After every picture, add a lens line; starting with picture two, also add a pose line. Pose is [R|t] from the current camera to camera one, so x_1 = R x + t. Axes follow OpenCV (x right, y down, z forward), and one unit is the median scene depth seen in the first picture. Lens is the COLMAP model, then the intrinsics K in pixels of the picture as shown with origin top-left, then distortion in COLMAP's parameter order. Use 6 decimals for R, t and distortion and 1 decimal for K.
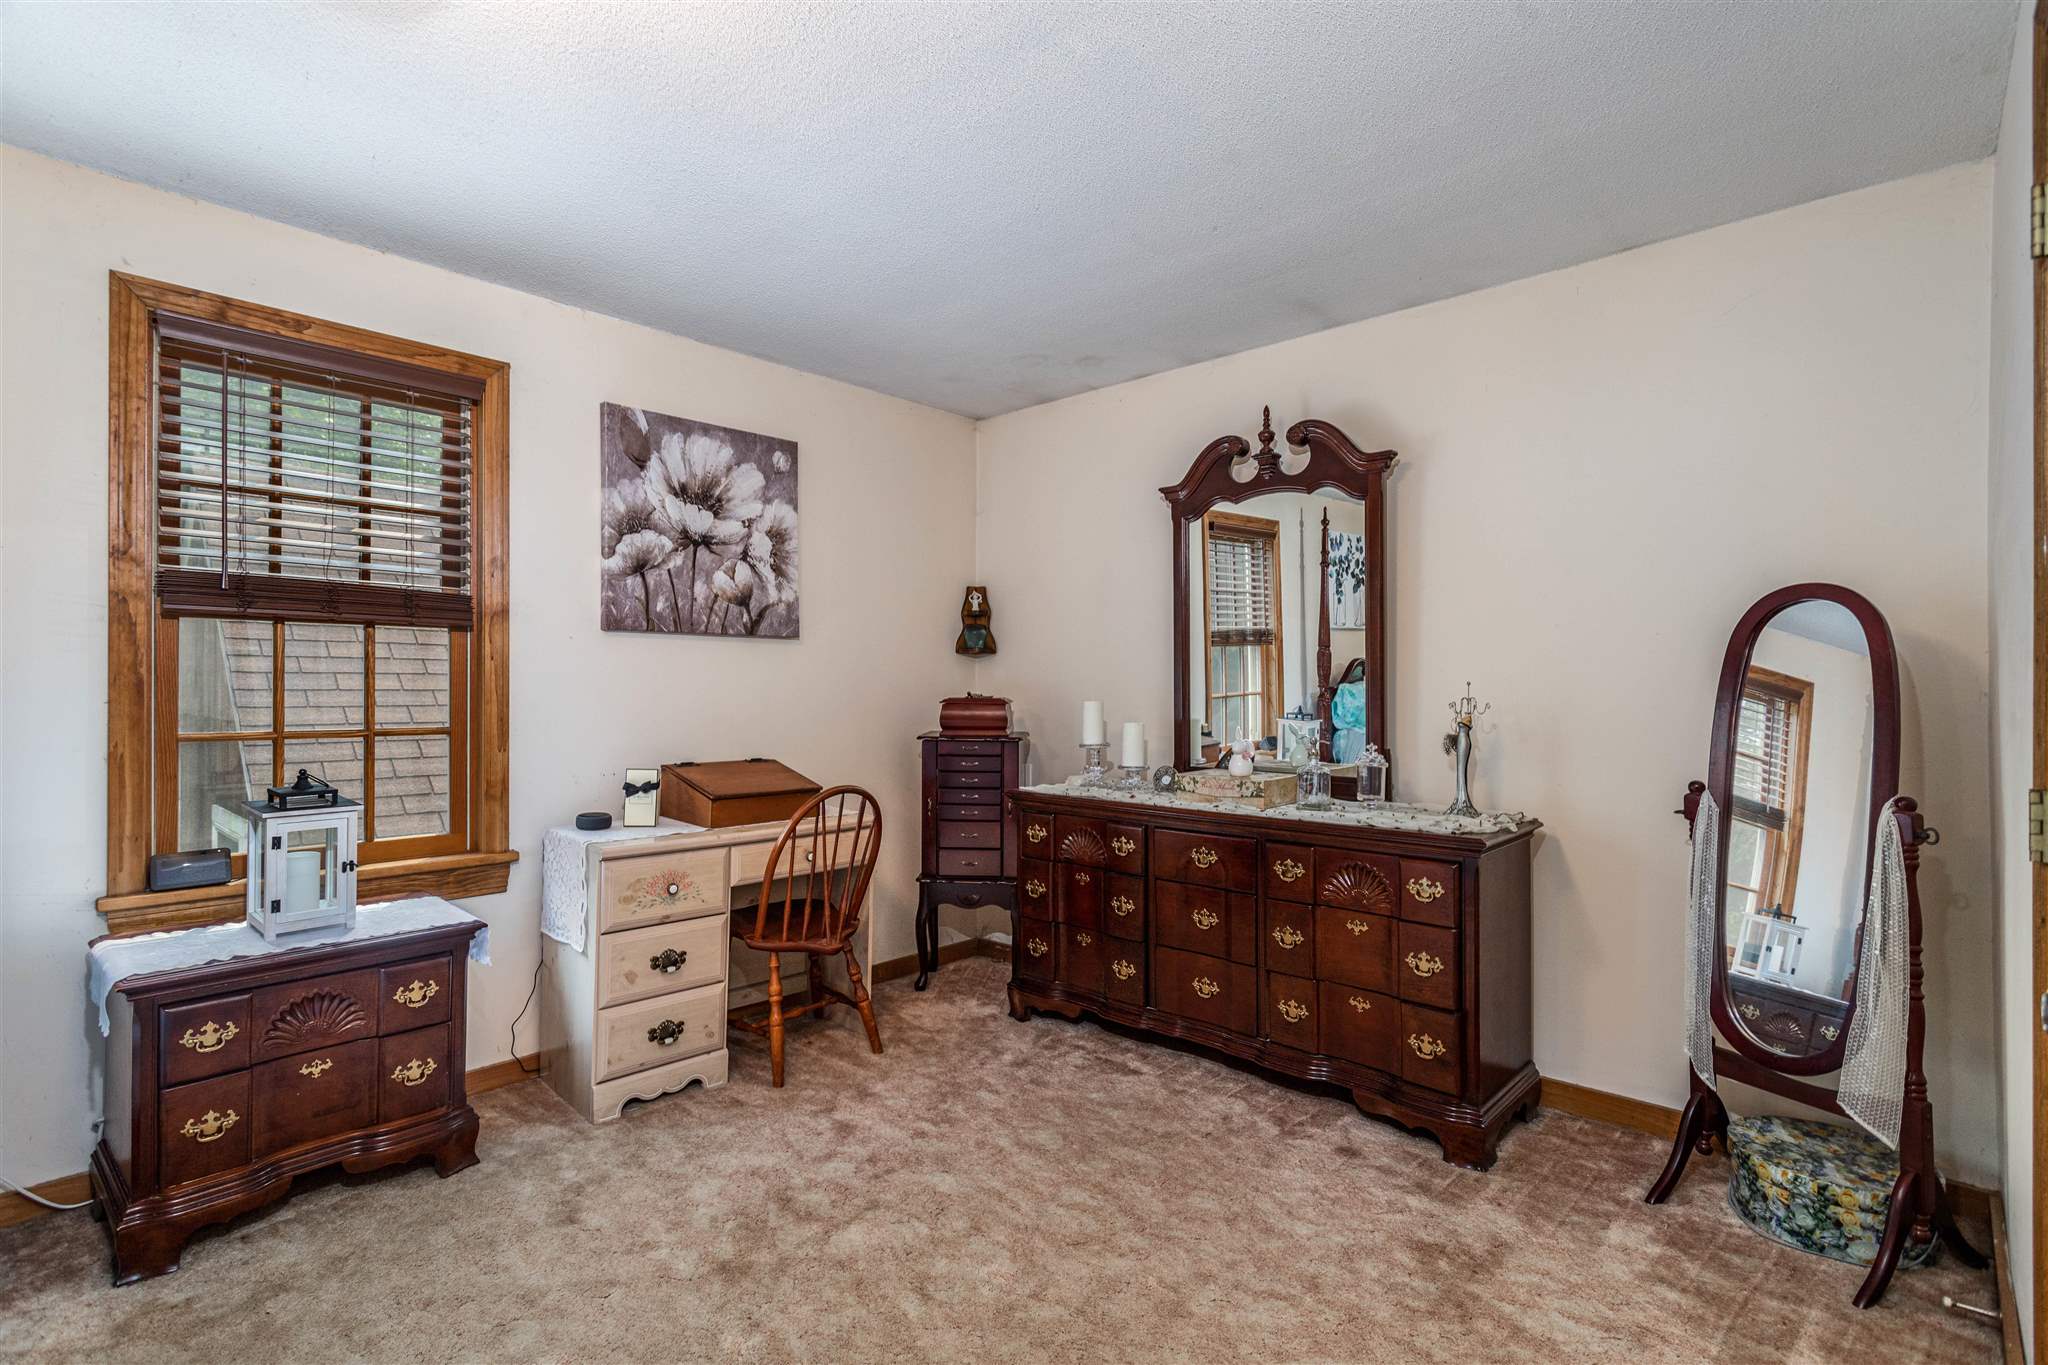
lens RADIAL K [[962.6, 0, 1023.8], [0, 962.6, 683.0], [0, 0, 1]] dist [-0.002049, 0.003260]
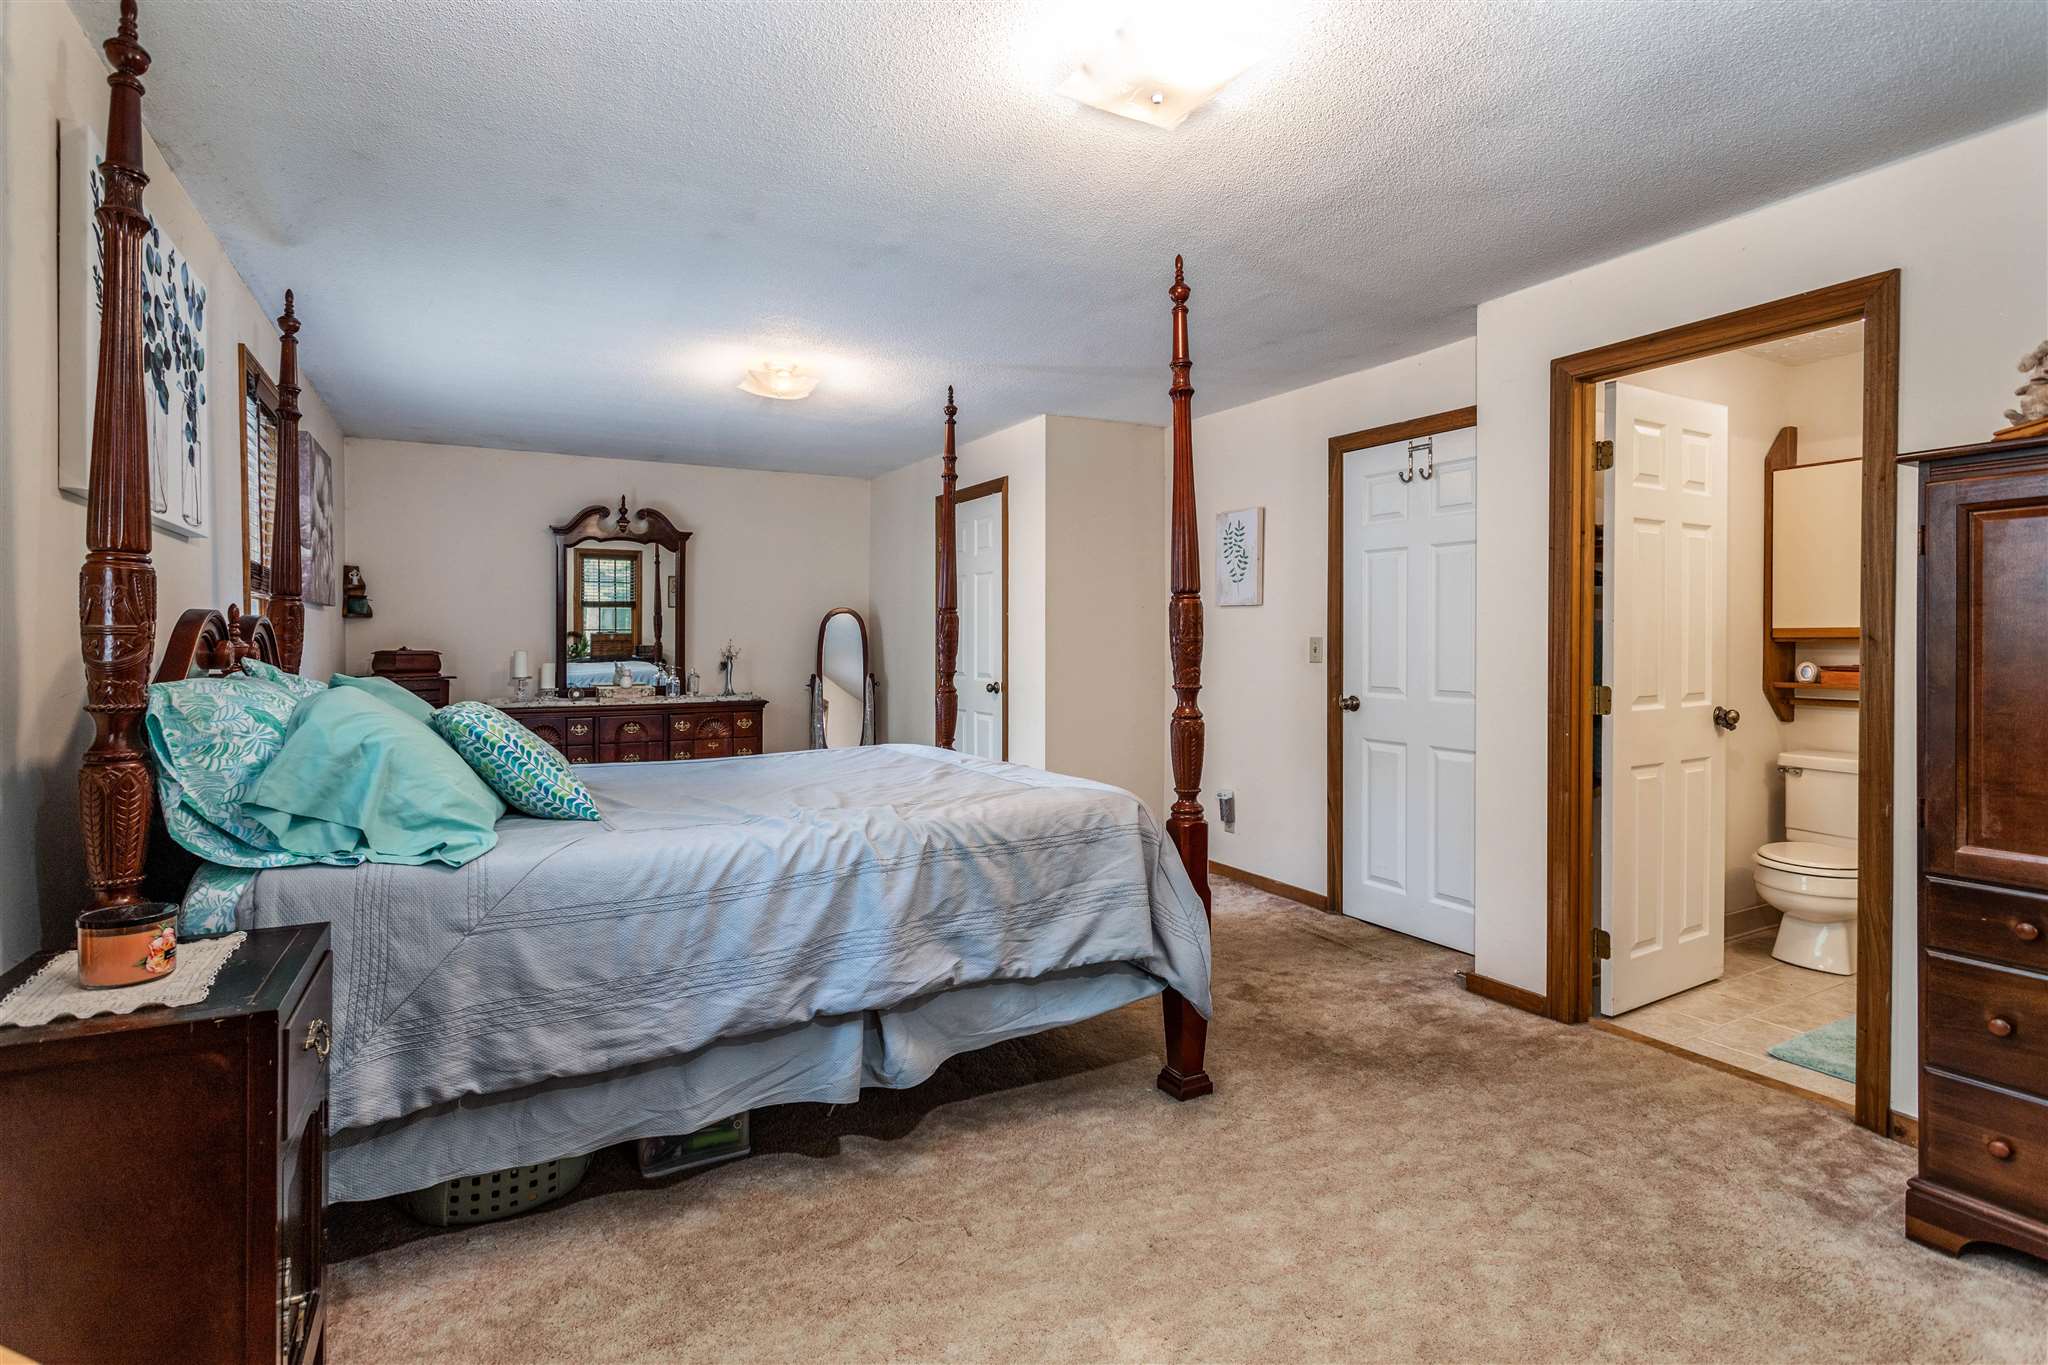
lens RADIAL K [[962.6, 0, 1020.8], [0, 962.6, 660.1], [0, 0, 1]] dist [-0.002049, 0.003260]
pose [[0.307381, -0.025026, 0.951257, -1.404809], [-0.000542, 0.999649, 0.026474, -0.011475], [-0.951586, -0.008653, 0.307260, -0.359205]]
